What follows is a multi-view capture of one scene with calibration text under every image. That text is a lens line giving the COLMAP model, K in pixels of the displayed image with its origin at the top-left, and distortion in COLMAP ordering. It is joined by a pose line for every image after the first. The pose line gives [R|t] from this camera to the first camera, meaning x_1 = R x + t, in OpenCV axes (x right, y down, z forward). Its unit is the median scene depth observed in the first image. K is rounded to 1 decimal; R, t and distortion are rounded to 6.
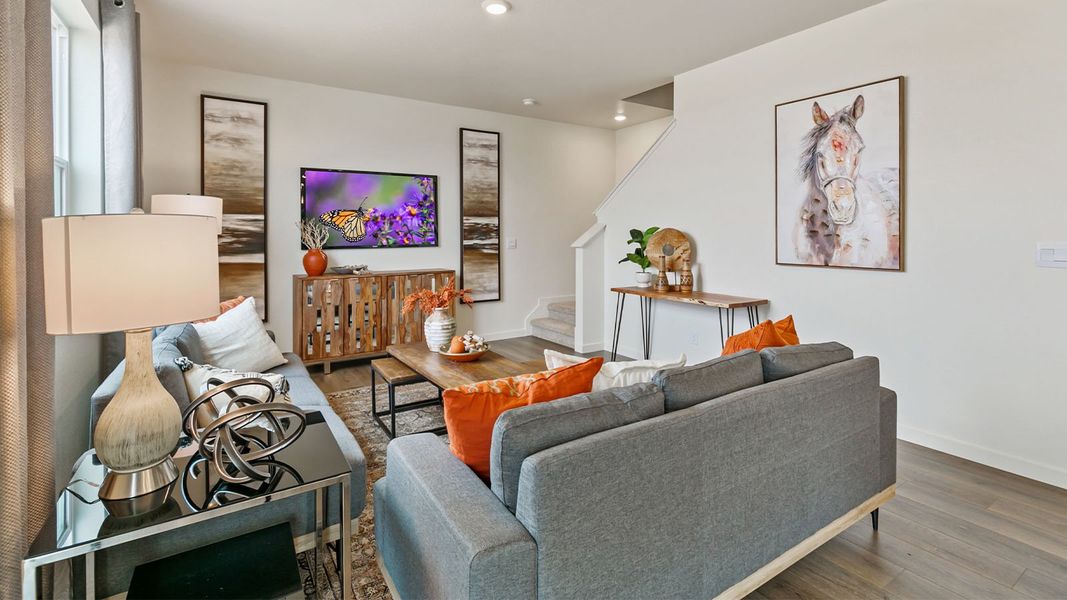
lens RADIAL K [[470.5, 0, 531.6], [0, 470.5, 234.7], [0, 0, 1]] dist [0.001268, 0.000068]
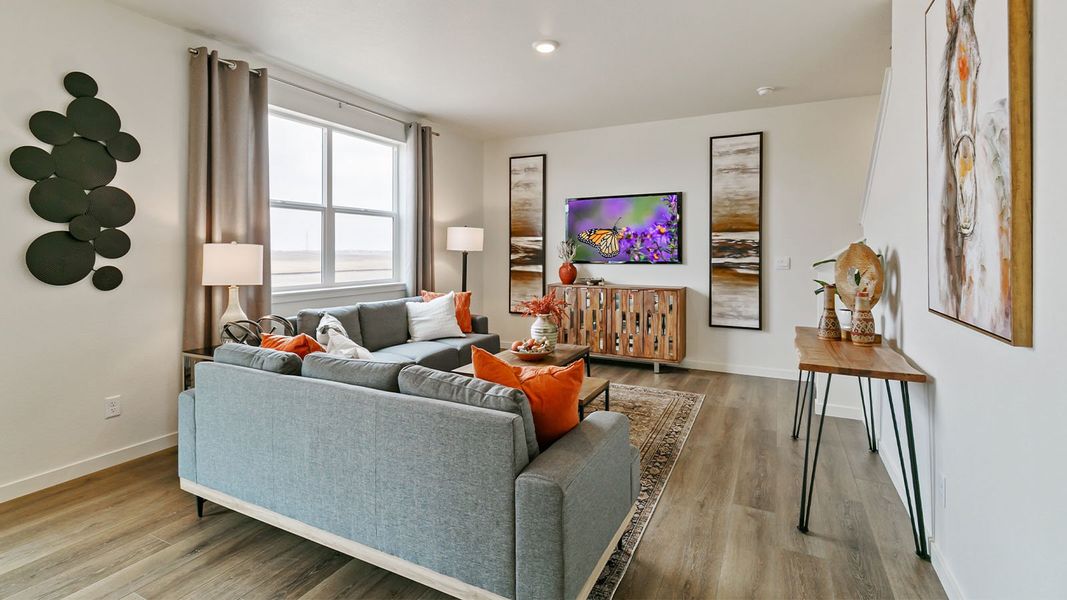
lens RADIAL K [[482.3, 0, 533.5], [0, 482.3, 247.1], [0, 0, 1]] dist [0.002760, 0.000226]
pose [[0.507687, -0.003529, -0.861534, 0.511828], [-0.004206, 0.999970, -0.006575, -0.002318], [0.861531, 0.006961, 0.507657, 0.223930]]
